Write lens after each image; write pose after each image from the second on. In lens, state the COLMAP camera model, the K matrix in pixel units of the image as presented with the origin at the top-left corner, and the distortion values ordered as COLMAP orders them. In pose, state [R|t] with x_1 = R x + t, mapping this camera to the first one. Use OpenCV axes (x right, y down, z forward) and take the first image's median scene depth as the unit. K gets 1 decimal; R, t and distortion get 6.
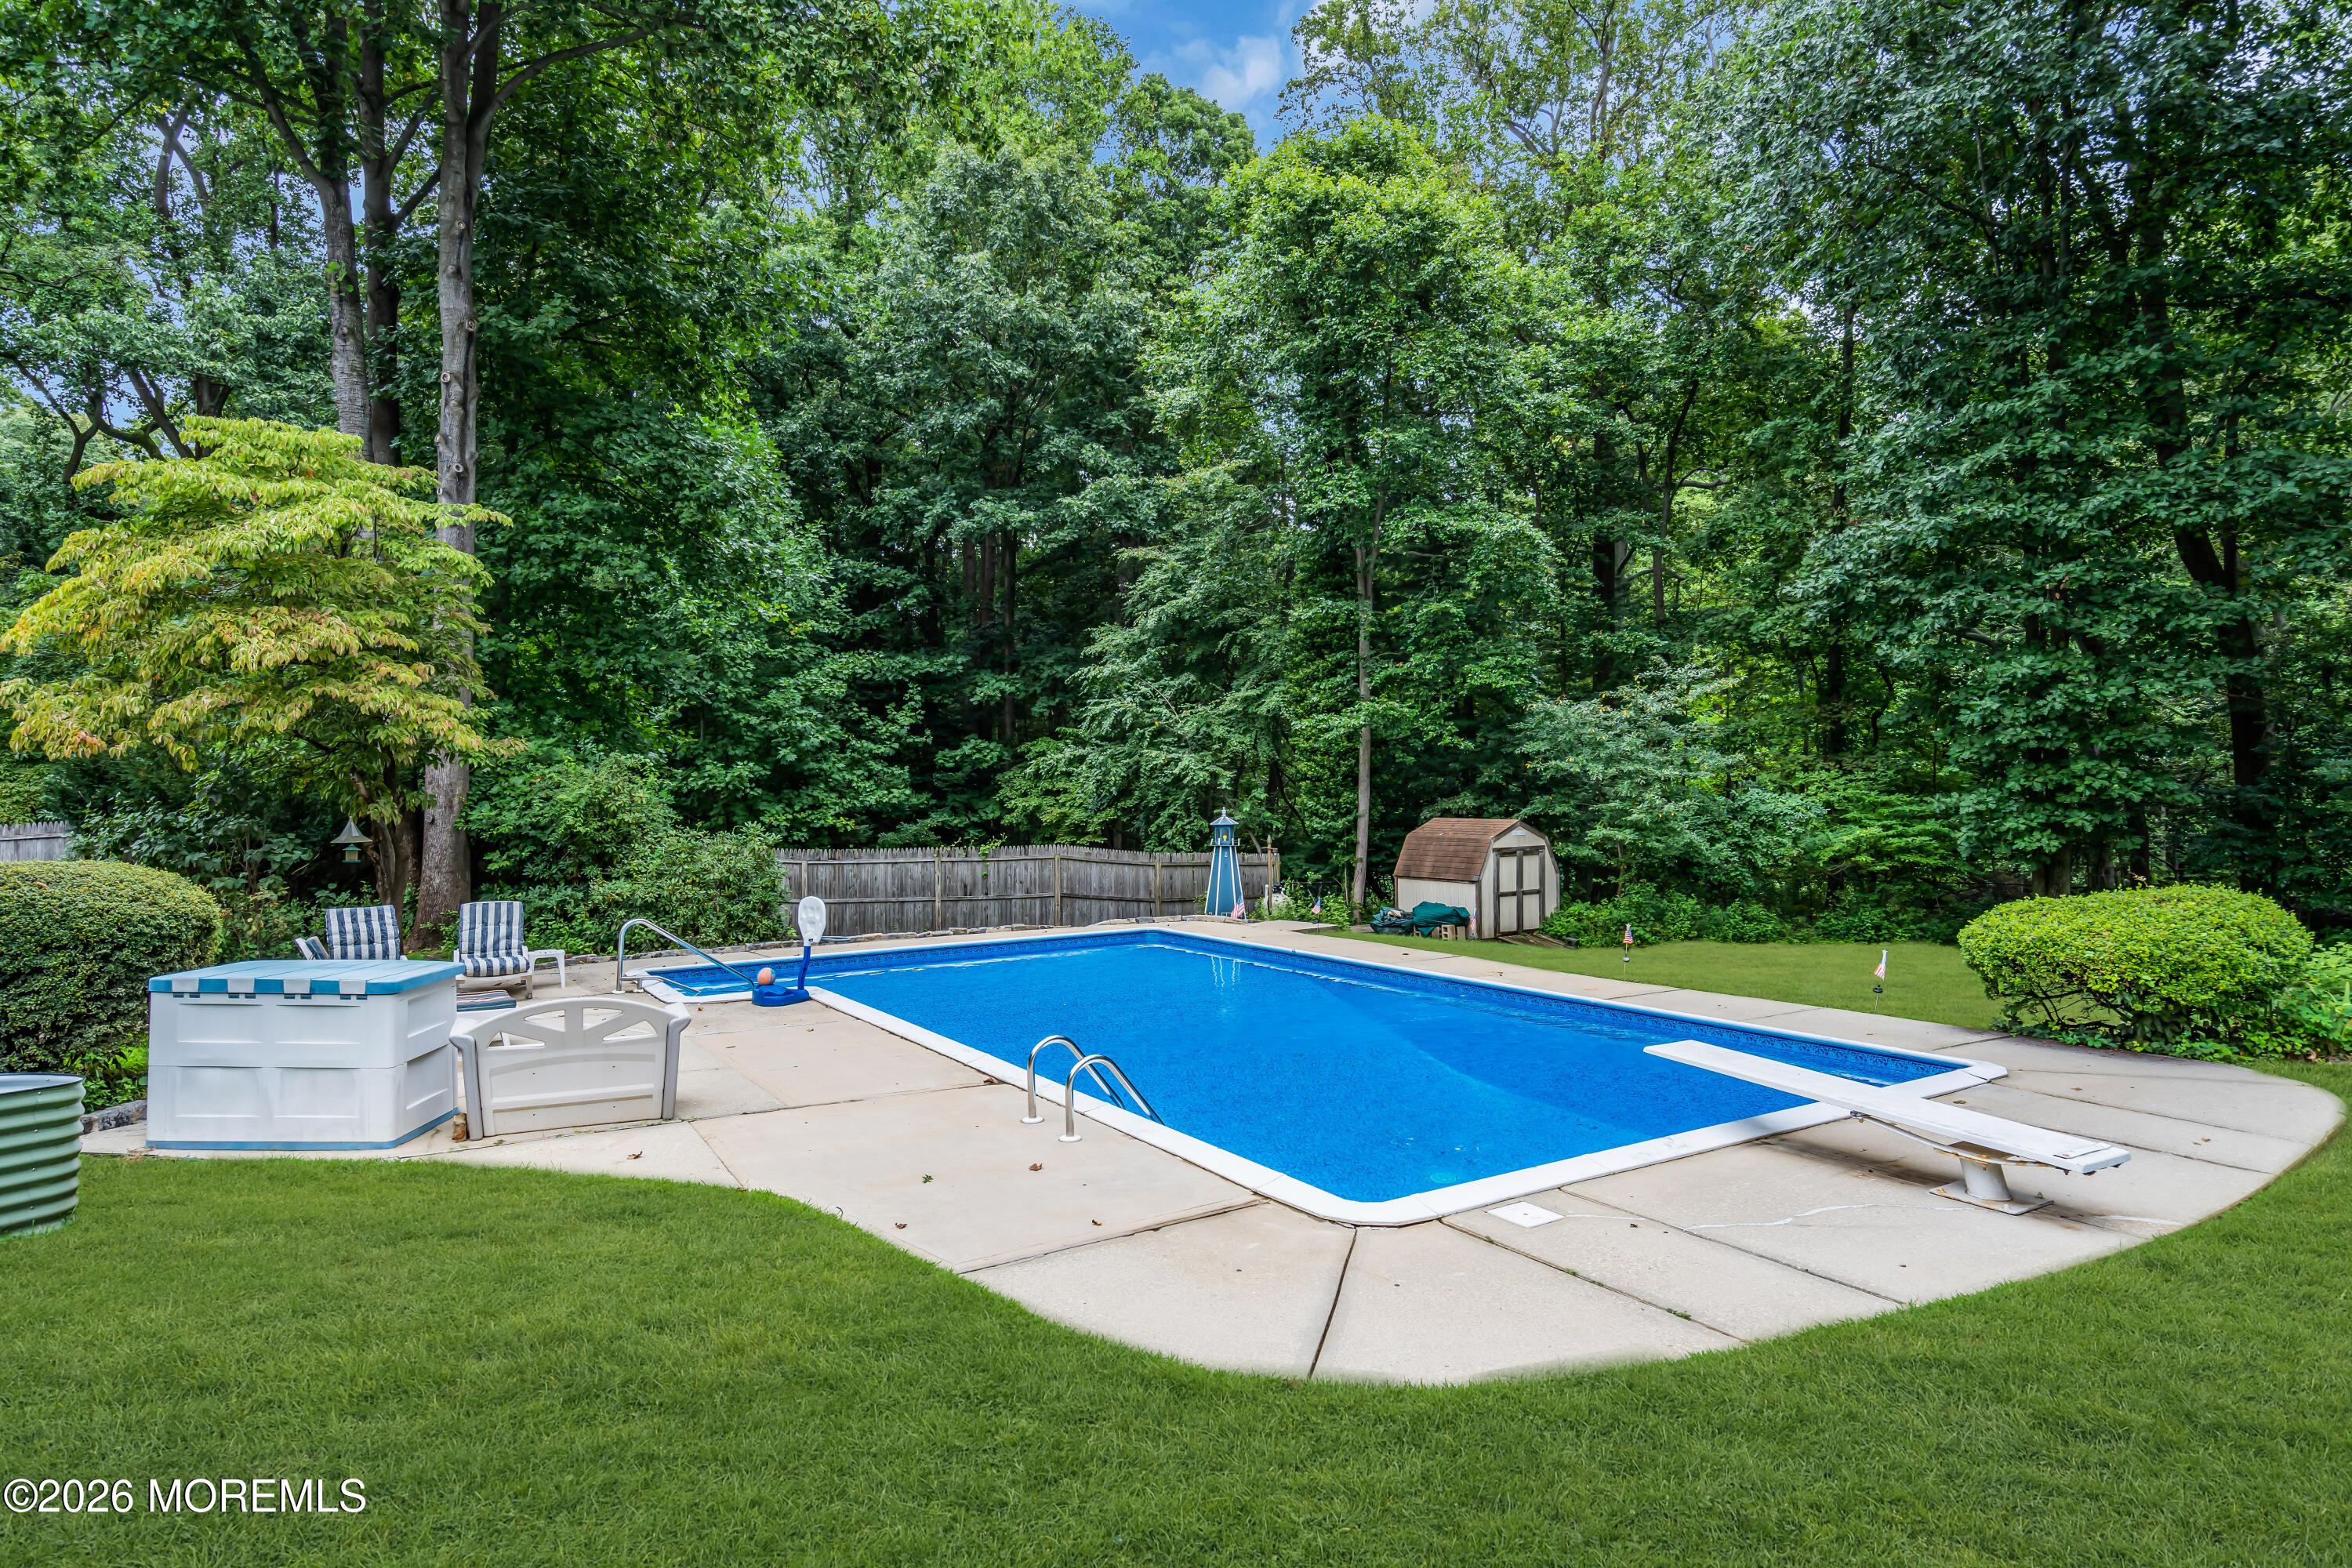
lens RADIAL K [[1230.7, 0, 1172.5], [0, 1230.7, 798.8], [0, 0, 1]] dist [0.009493, 0.000901]
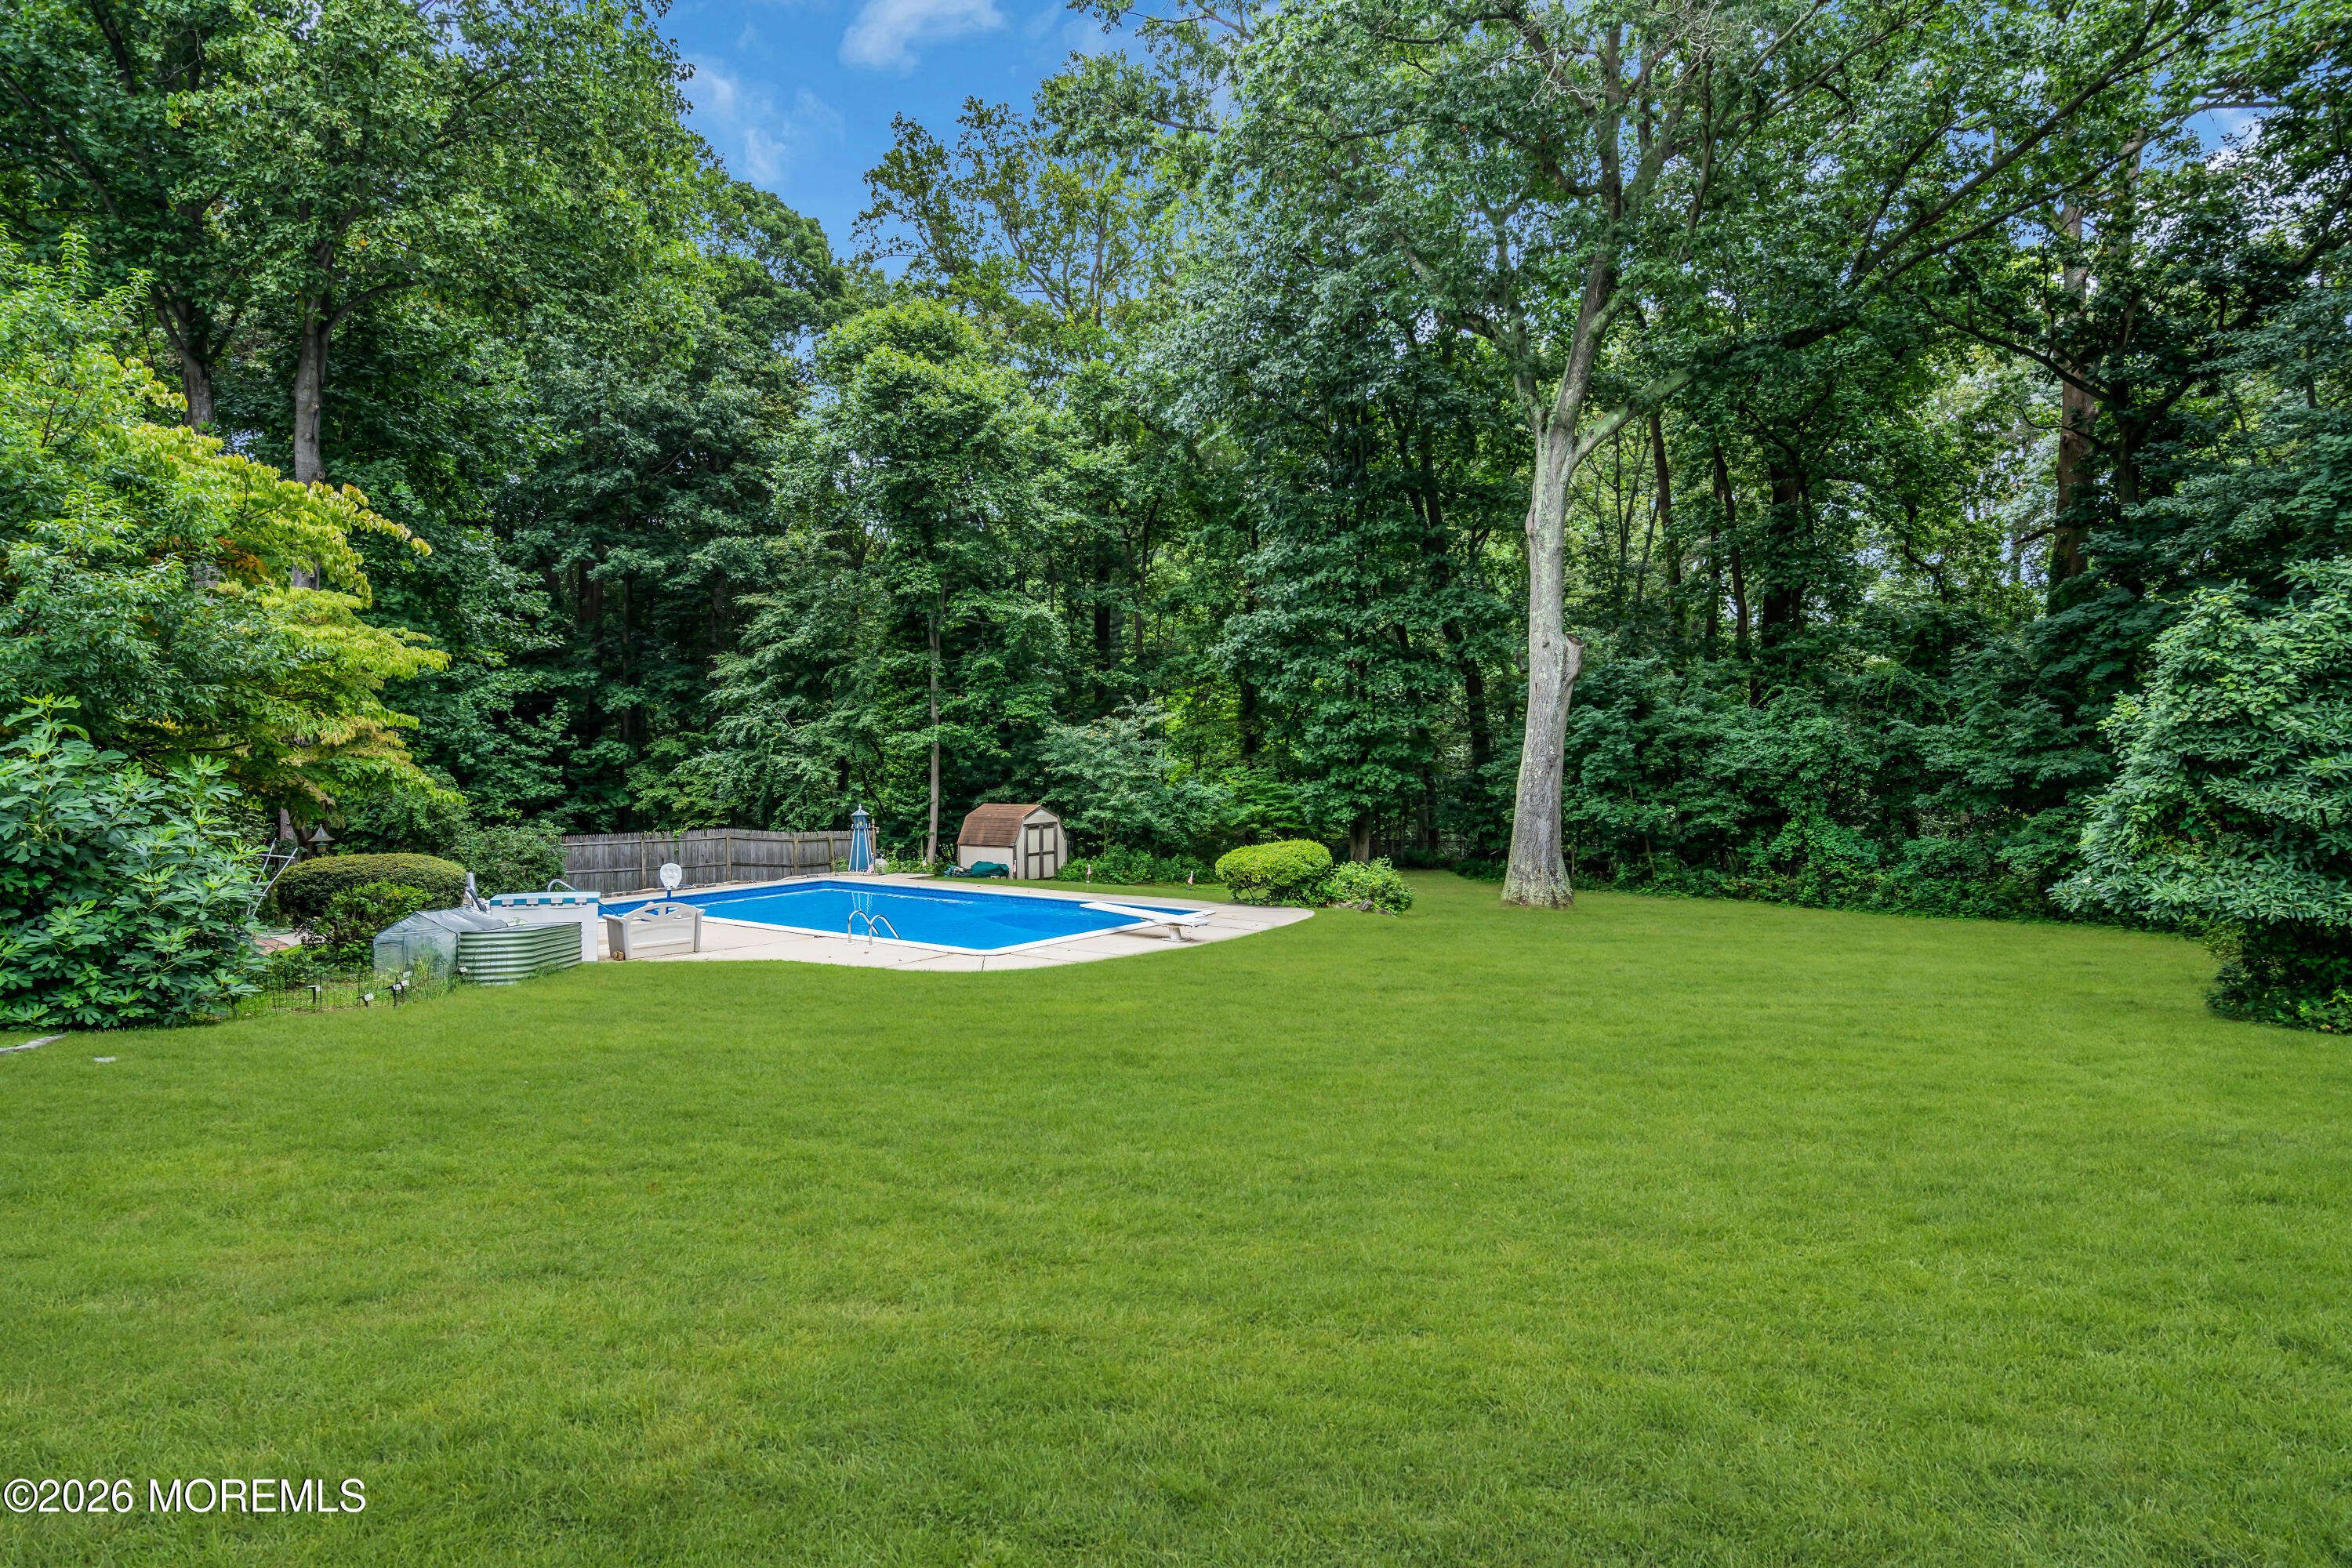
lens RADIAL K [[1230.7, 0, 1179.0], [0, 1230.7, 798.6], [0, 0, 1]] dist [0.009493, 0.000901]
pose [[0.928110, -0.011577, 0.372126, -0.112610], [0.001800, 0.999644, 0.026612, -0.028280], [-0.372302, -0.024029, 0.927801, -0.426317]]
